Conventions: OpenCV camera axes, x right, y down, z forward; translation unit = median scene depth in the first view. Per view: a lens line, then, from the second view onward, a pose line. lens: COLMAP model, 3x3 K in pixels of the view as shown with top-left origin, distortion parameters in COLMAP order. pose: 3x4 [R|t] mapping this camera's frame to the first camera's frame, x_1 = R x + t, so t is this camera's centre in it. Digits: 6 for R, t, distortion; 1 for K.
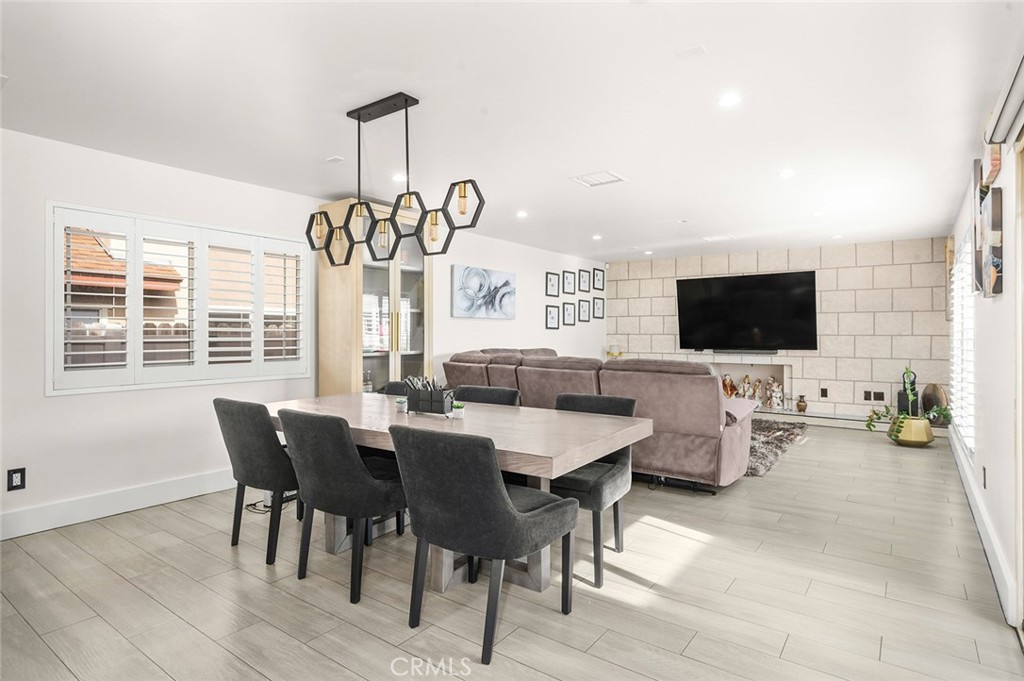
lens RADIAL K [[551.2, 0, 505.8], [0, 551.2, 334.3], [0, 0, 1]] dist [-0.006630, -0.001983]
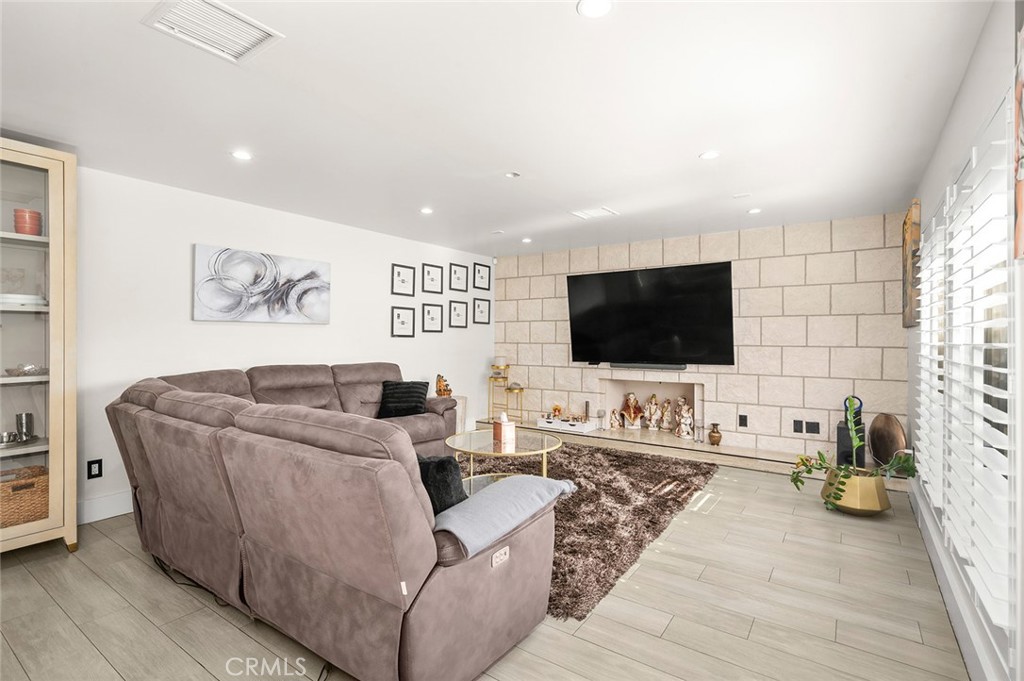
lens RADIAL K [[482.1, 0, 515.7], [0, 482.1, 339.4], [0, 0, 1]] dist [-0.000617, -0.000895]
pose [[0.999655, 0.001336, 0.026222, 0.248295], [-0.001370, 0.999998, 0.001282, -0.008205], [-0.026220, -0.001317, 0.999655, 0.341601]]
